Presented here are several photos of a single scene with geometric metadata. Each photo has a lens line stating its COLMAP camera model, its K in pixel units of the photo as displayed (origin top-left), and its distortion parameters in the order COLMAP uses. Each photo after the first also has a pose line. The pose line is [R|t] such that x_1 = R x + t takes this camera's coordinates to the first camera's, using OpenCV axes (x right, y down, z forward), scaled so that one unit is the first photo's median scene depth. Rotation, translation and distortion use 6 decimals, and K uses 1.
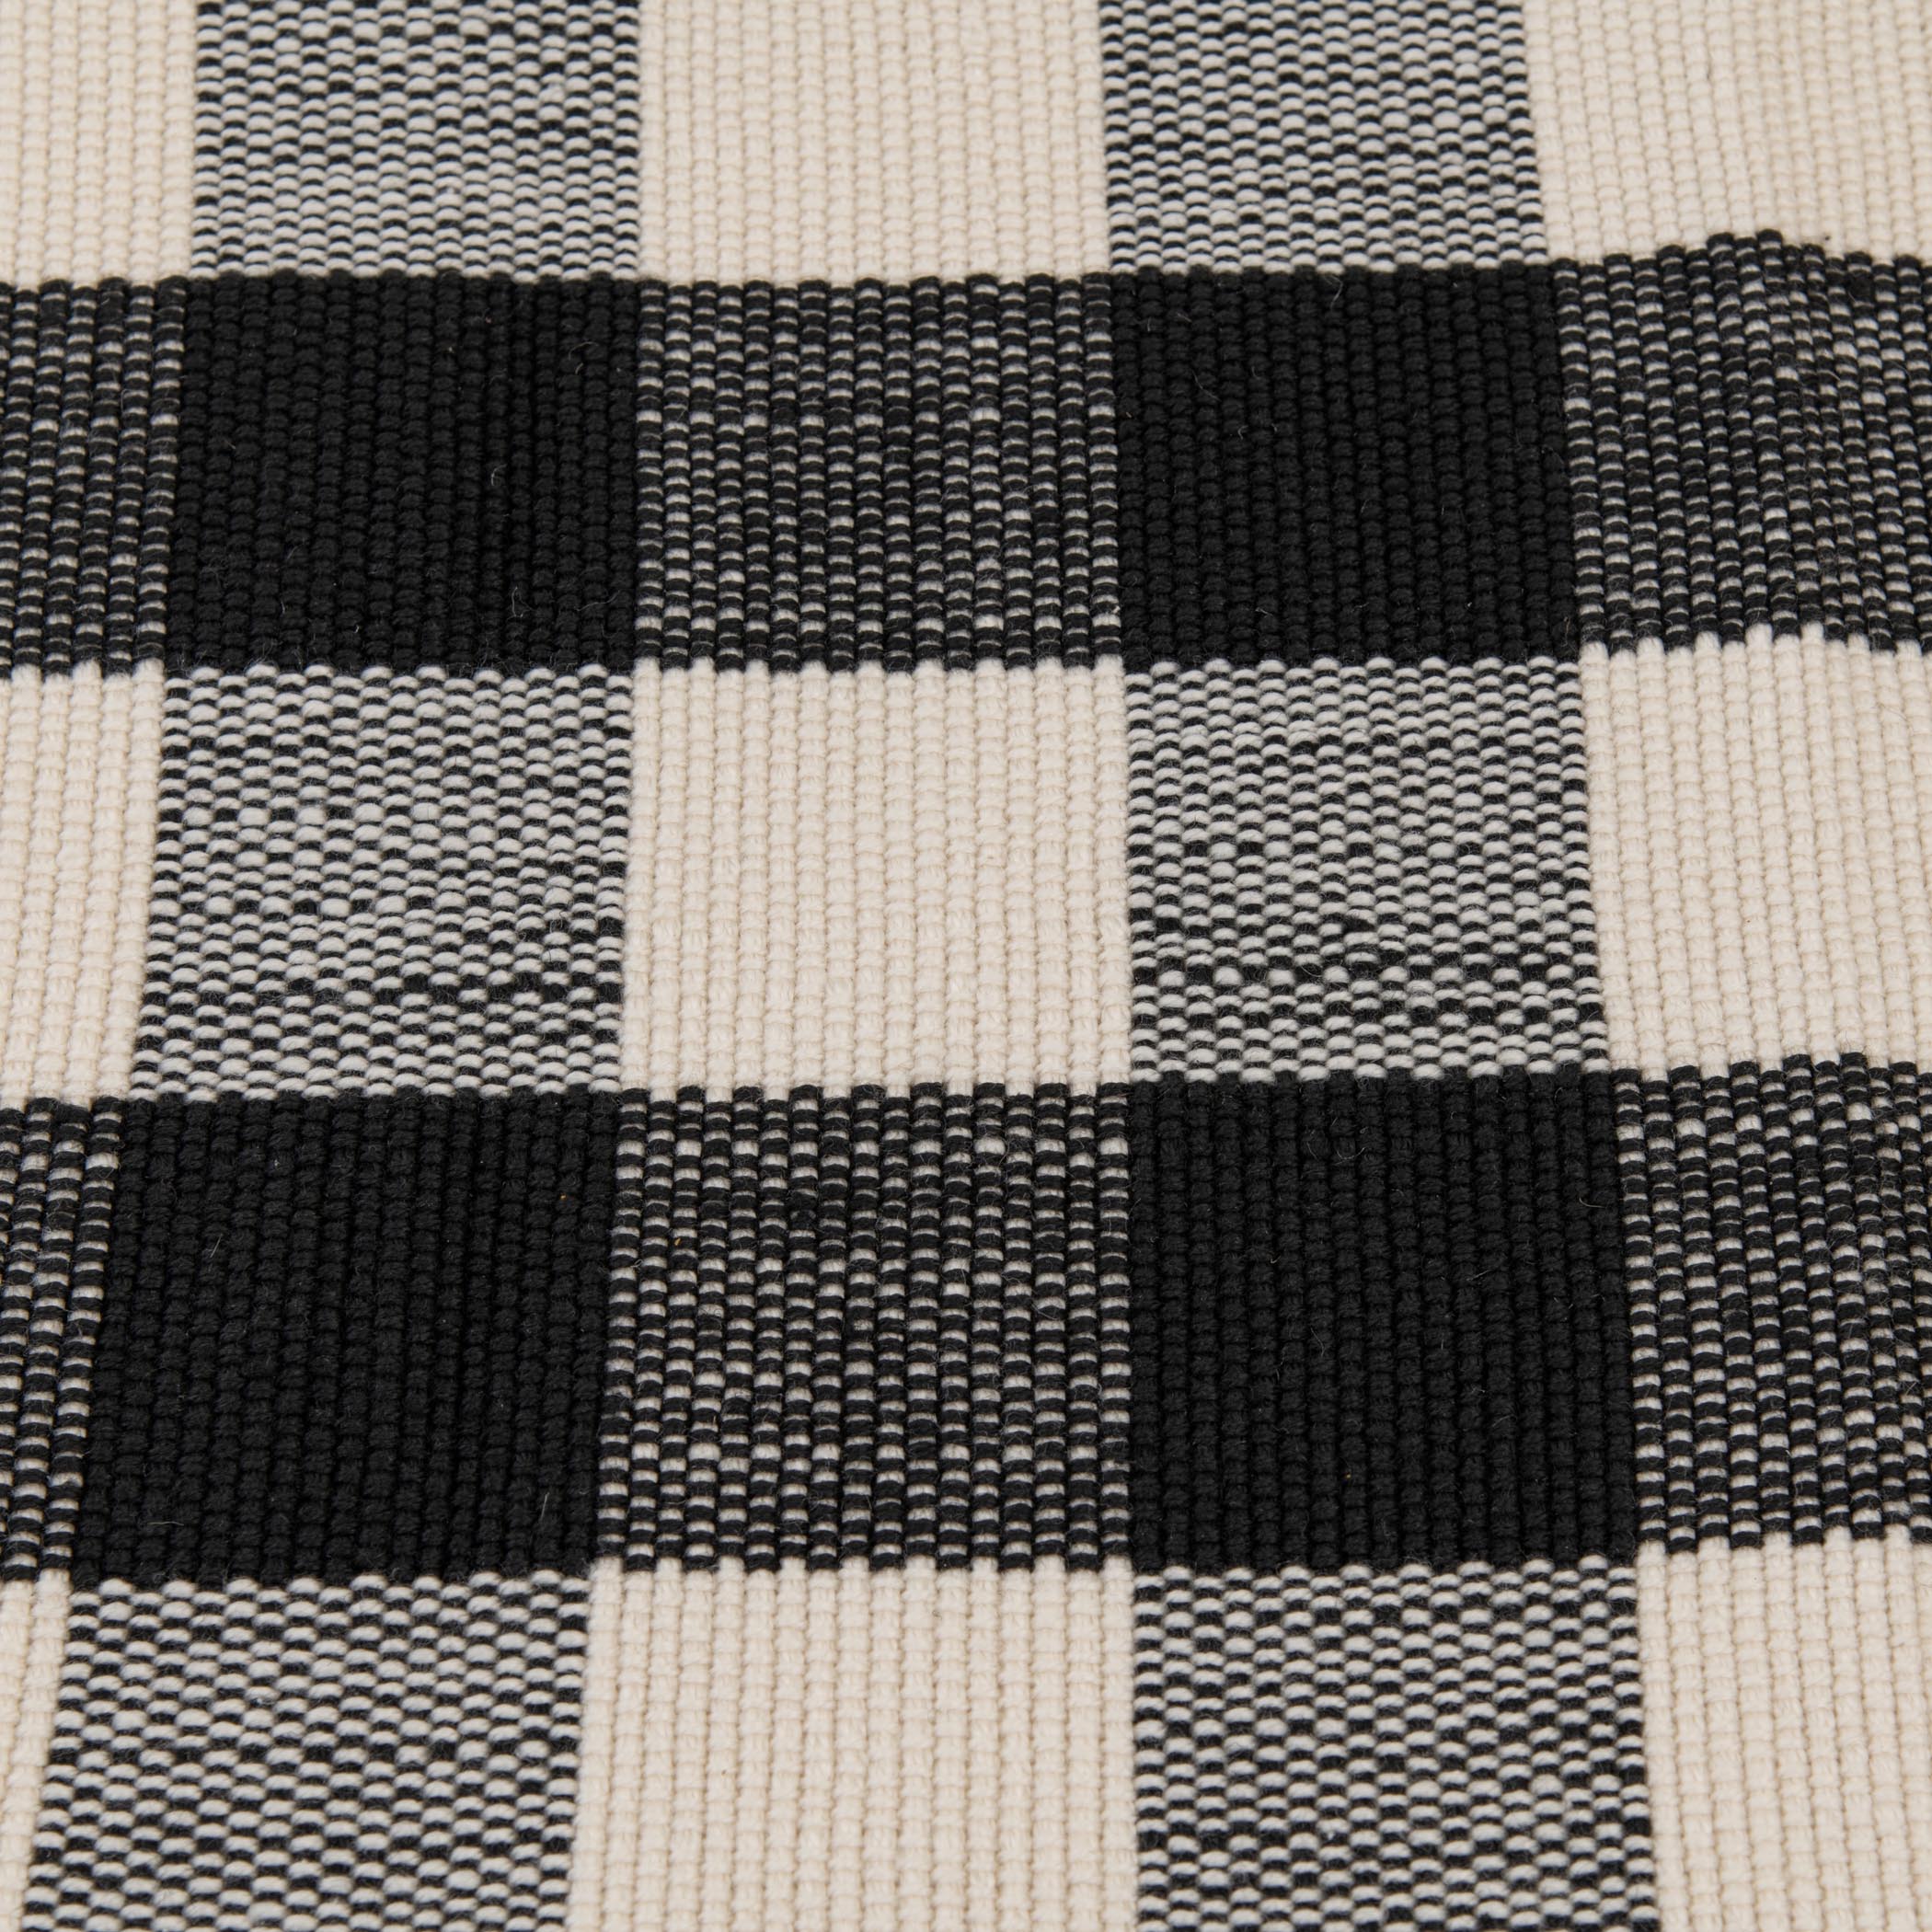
lens RADIAL K [[5577.7, 0, 971.2], [0, 5577.7, 958.5], [0, 0, 1]] dist [-0.021989, 0.000000]
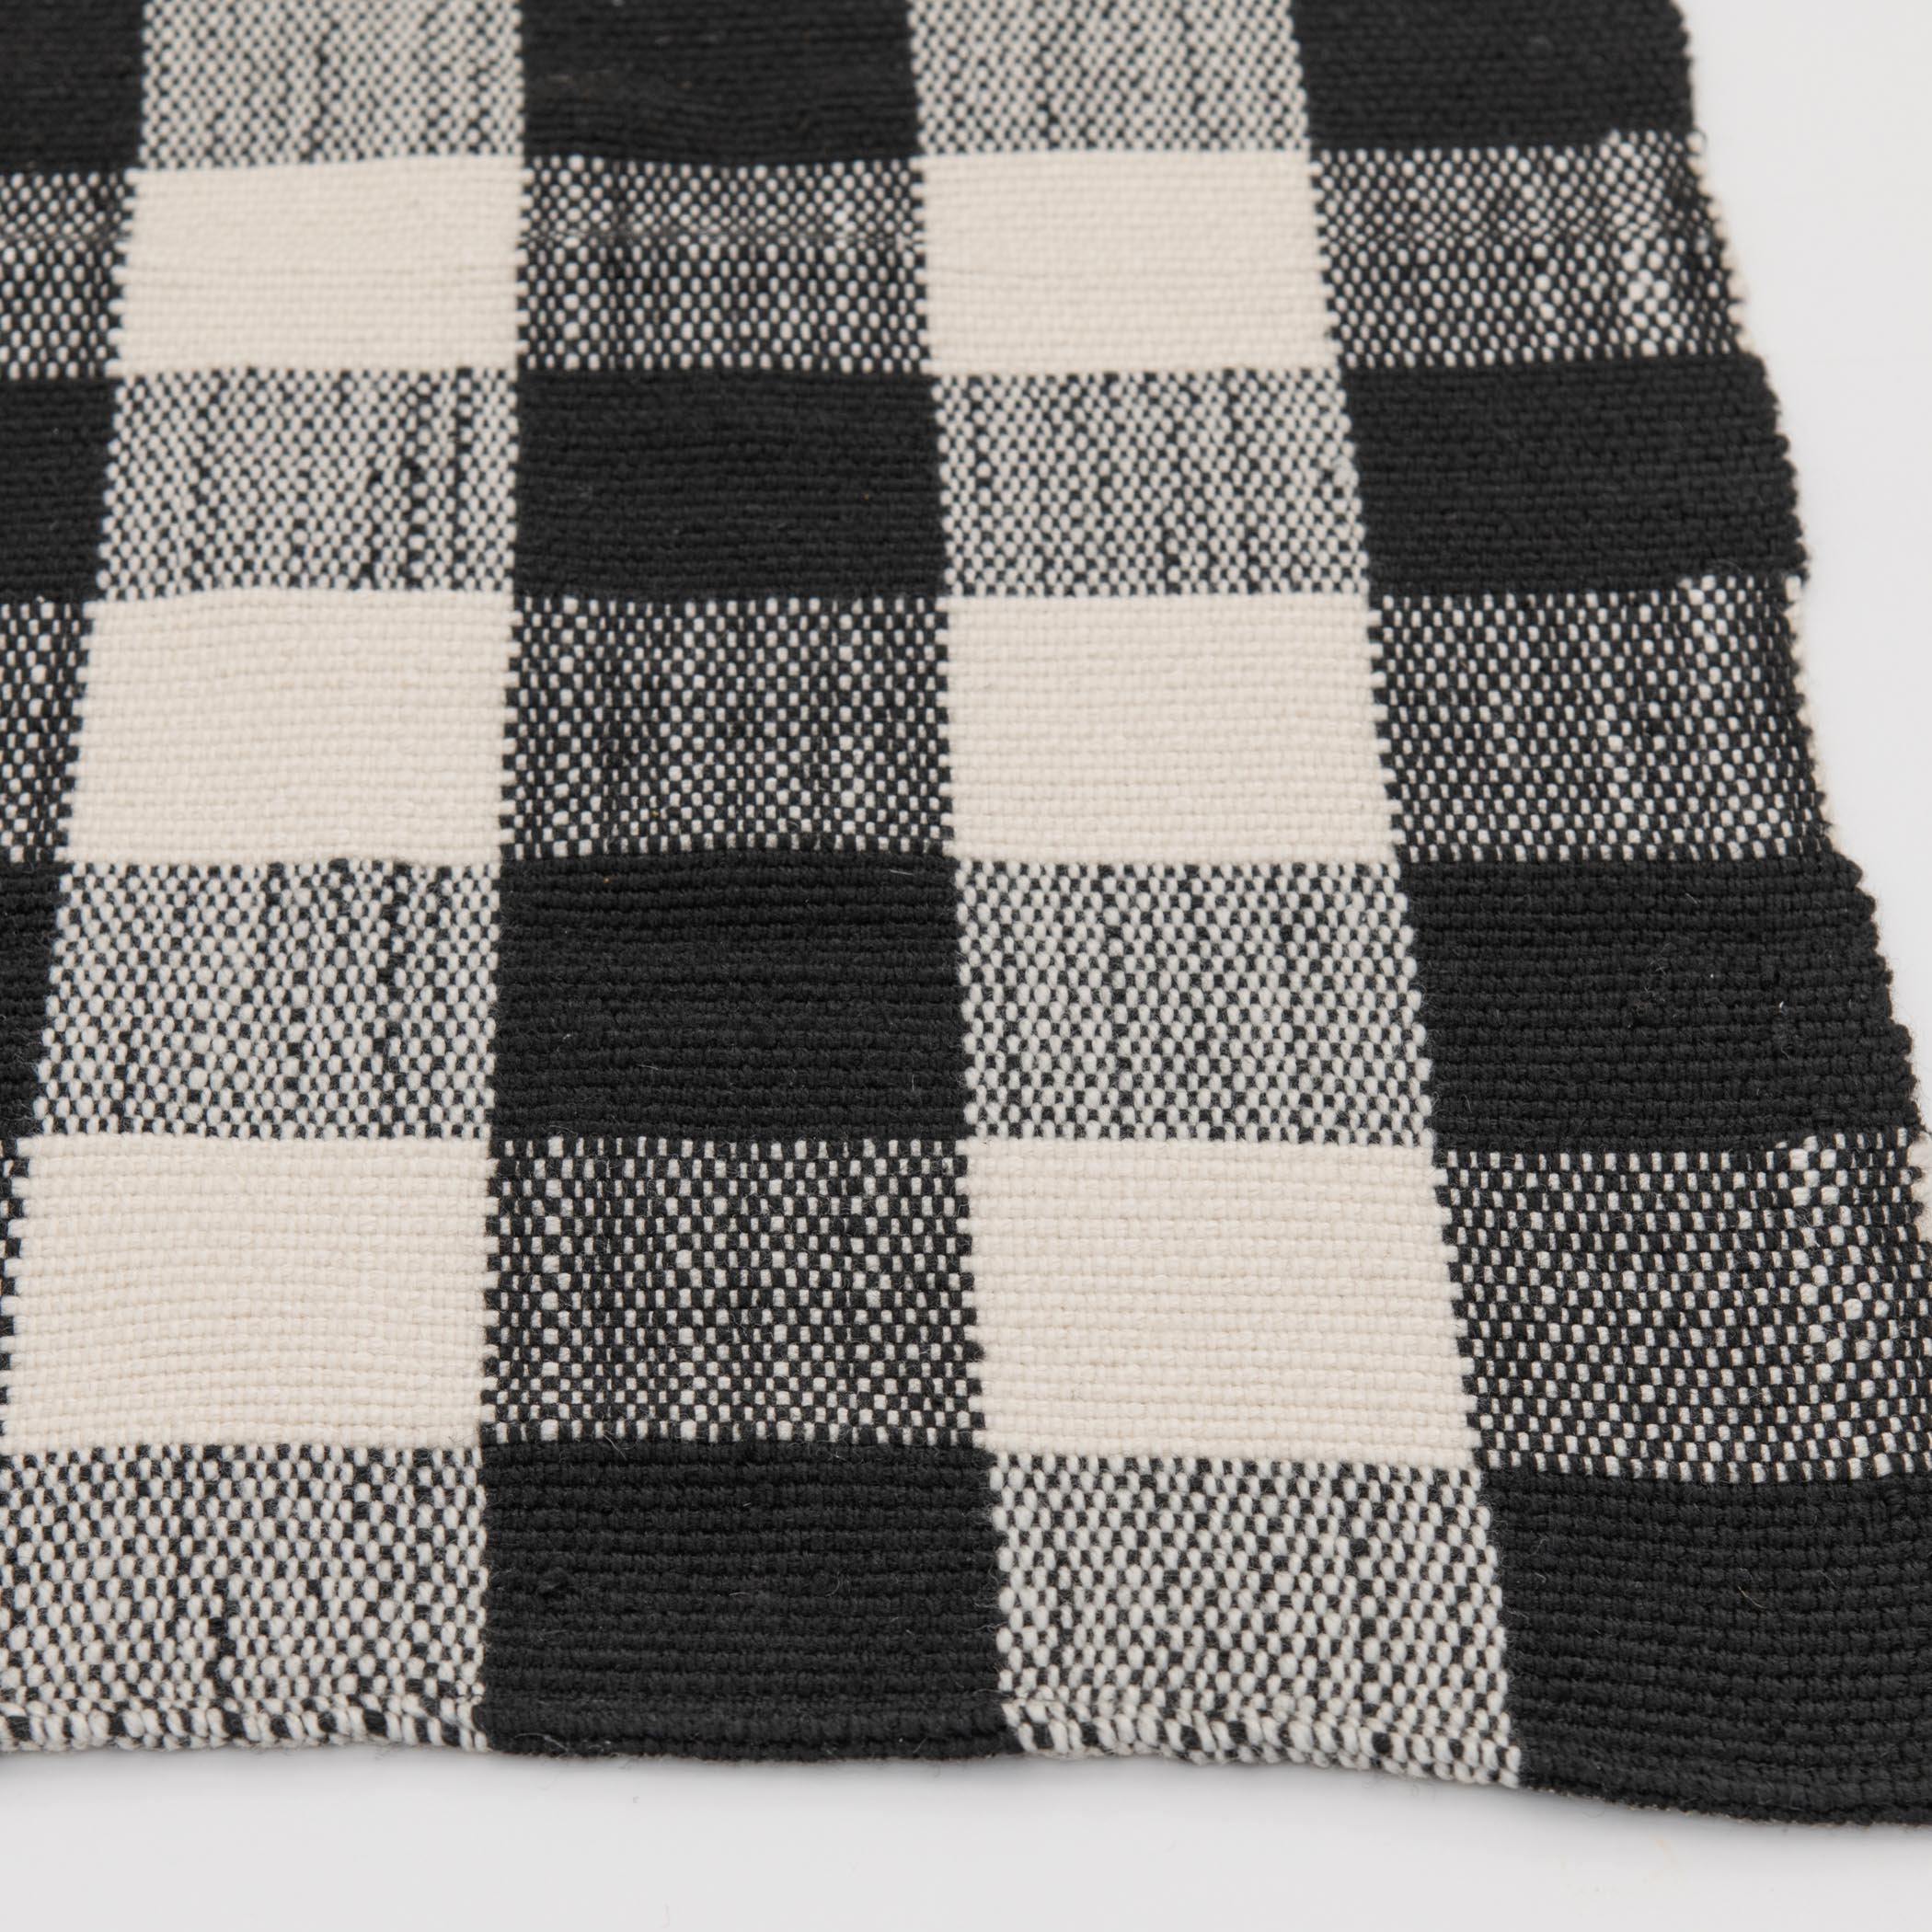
lens RADIAL K [[7393.8, 0, 964.8], [0, 7393.8, 966.5], [0, 0, 1]] dist [-0.059379, 0.000000]
pose [[-0.012192, -0.633811, 0.773392, -1.280441], [0.853932, 0.395811, 0.337838, -0.409125], [-0.520242, 0.664543, 0.536405, 0.133603]]
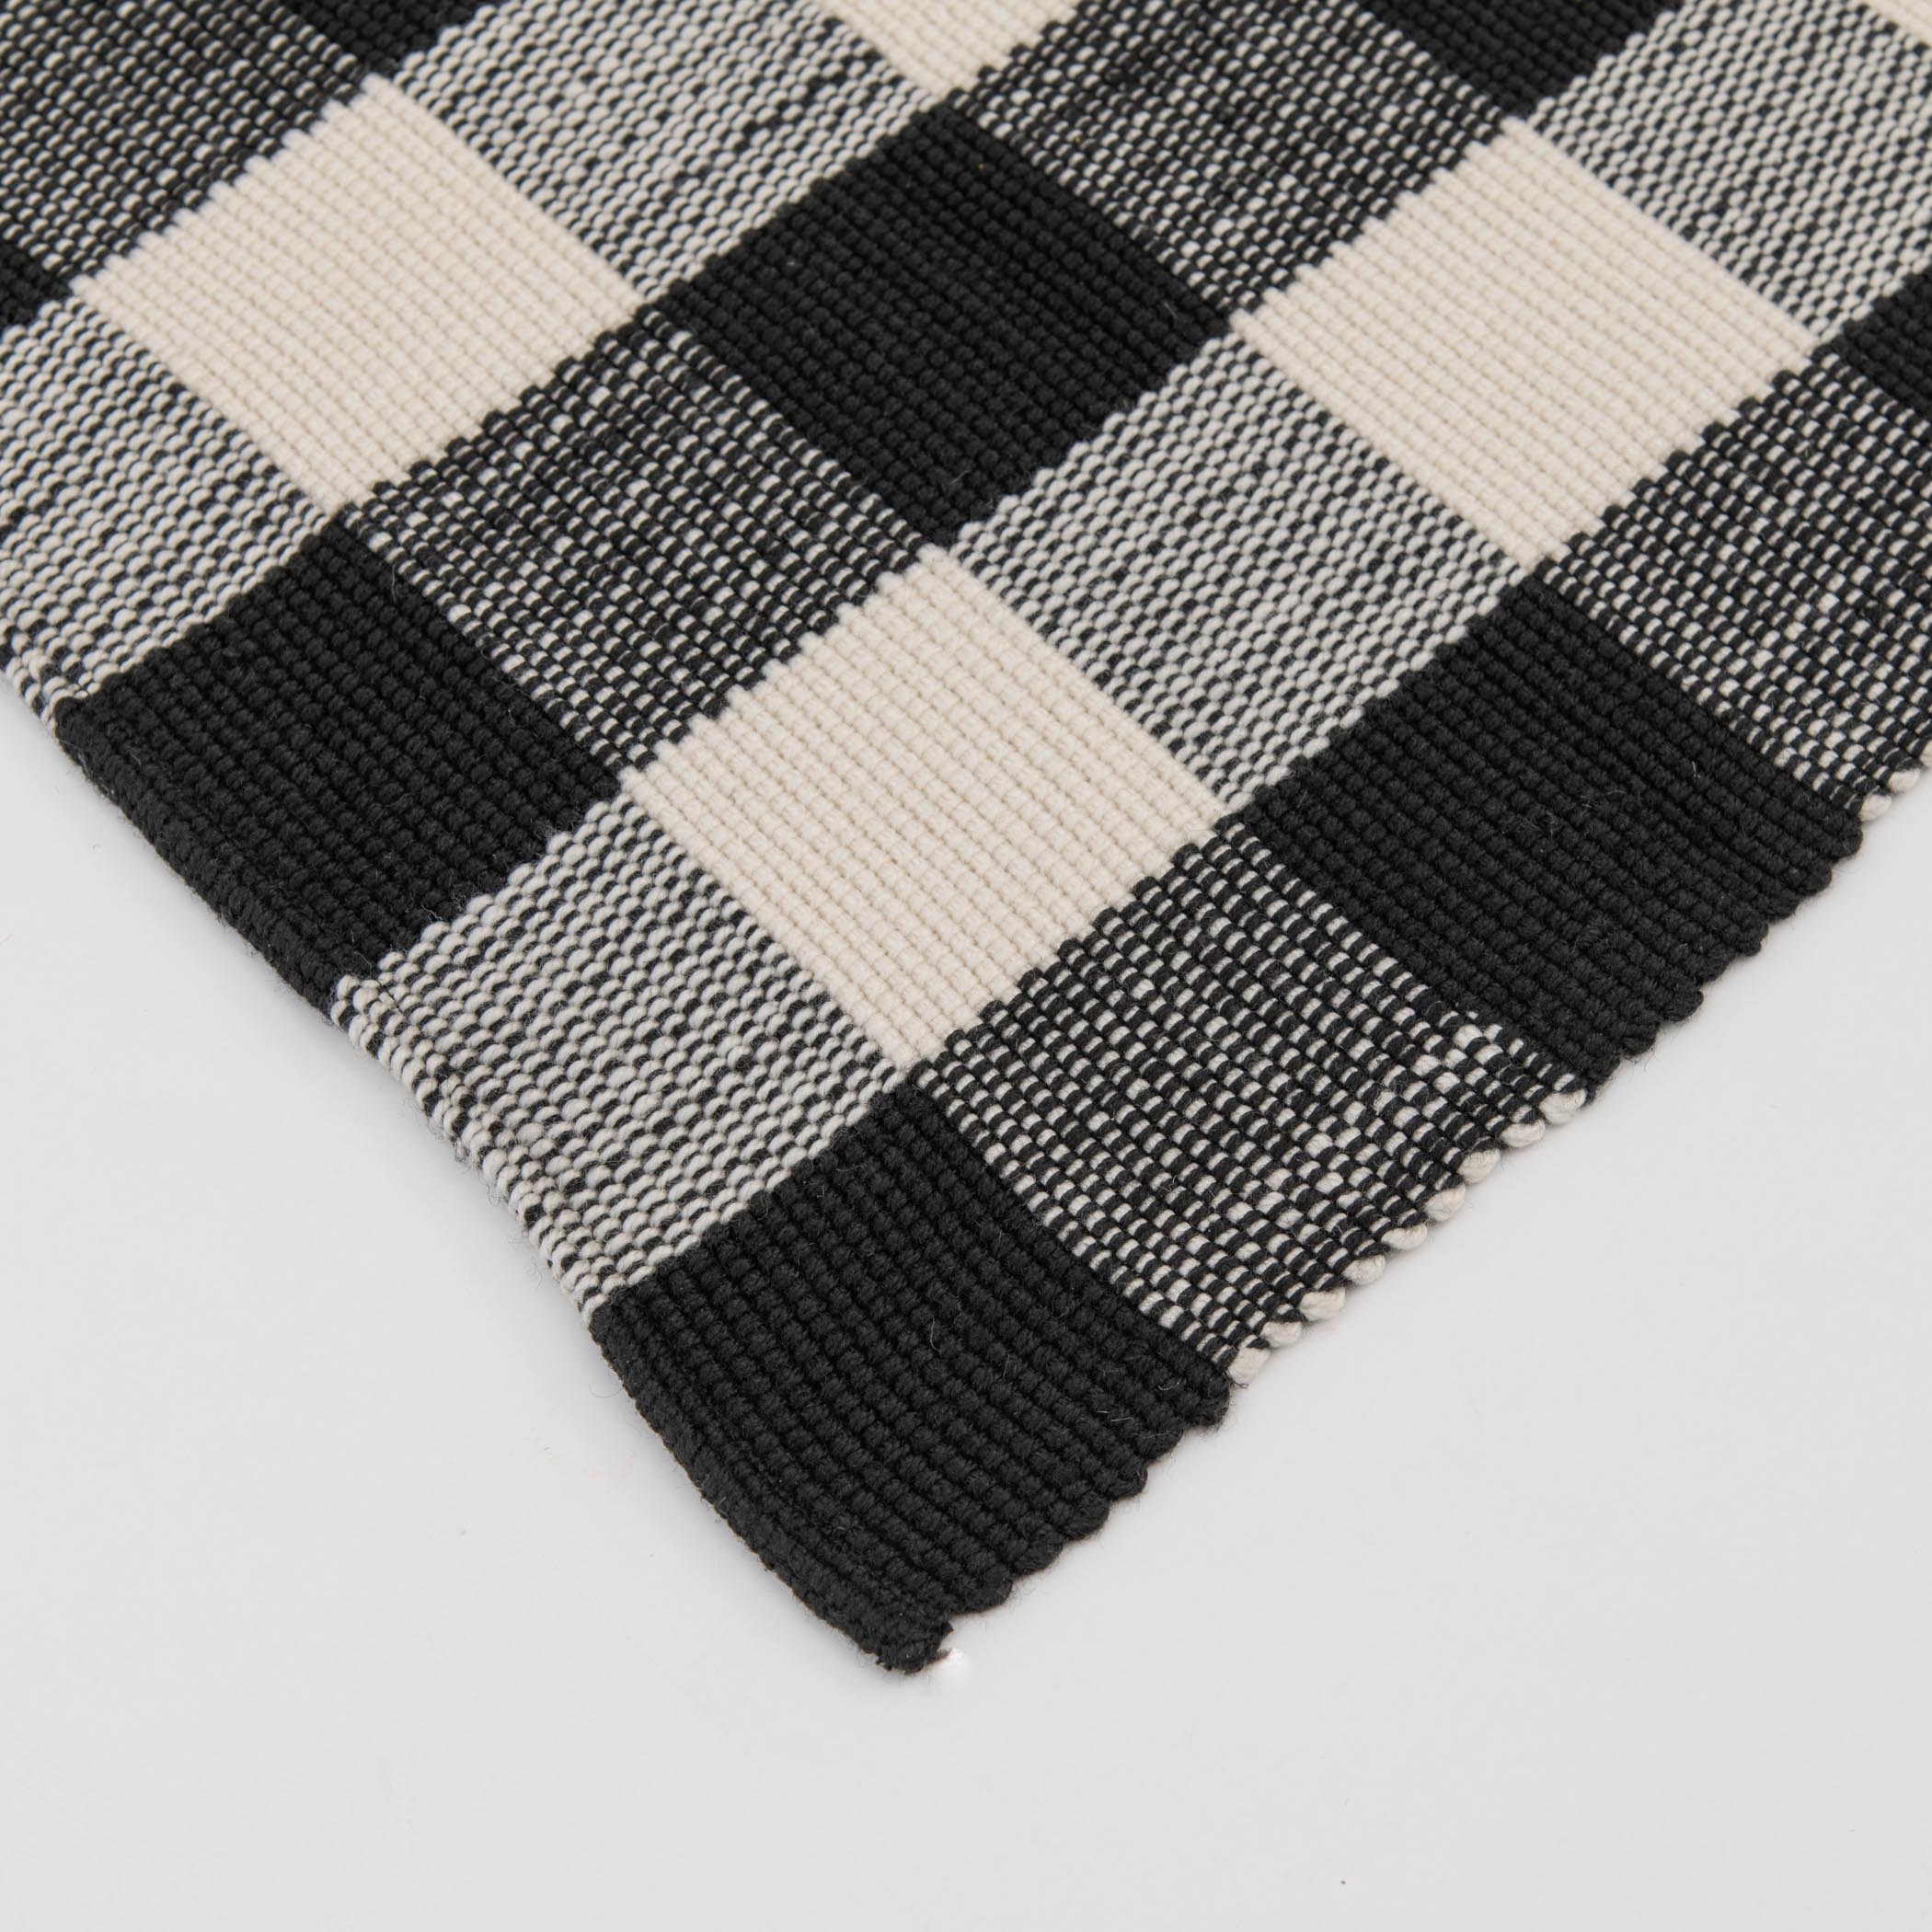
lens RADIAL K [[5577.7, 0, 968.5], [0, 5577.7, 972.3], [0, 0, 1]] dist [-0.021989, 0.000000]
pose [[0.729799, -0.553757, 0.400932, -0.676312], [0.582628, 0.810592, 0.059035, 0.113522], [-0.357683, 0.190511, 0.914204, -0.119030]]
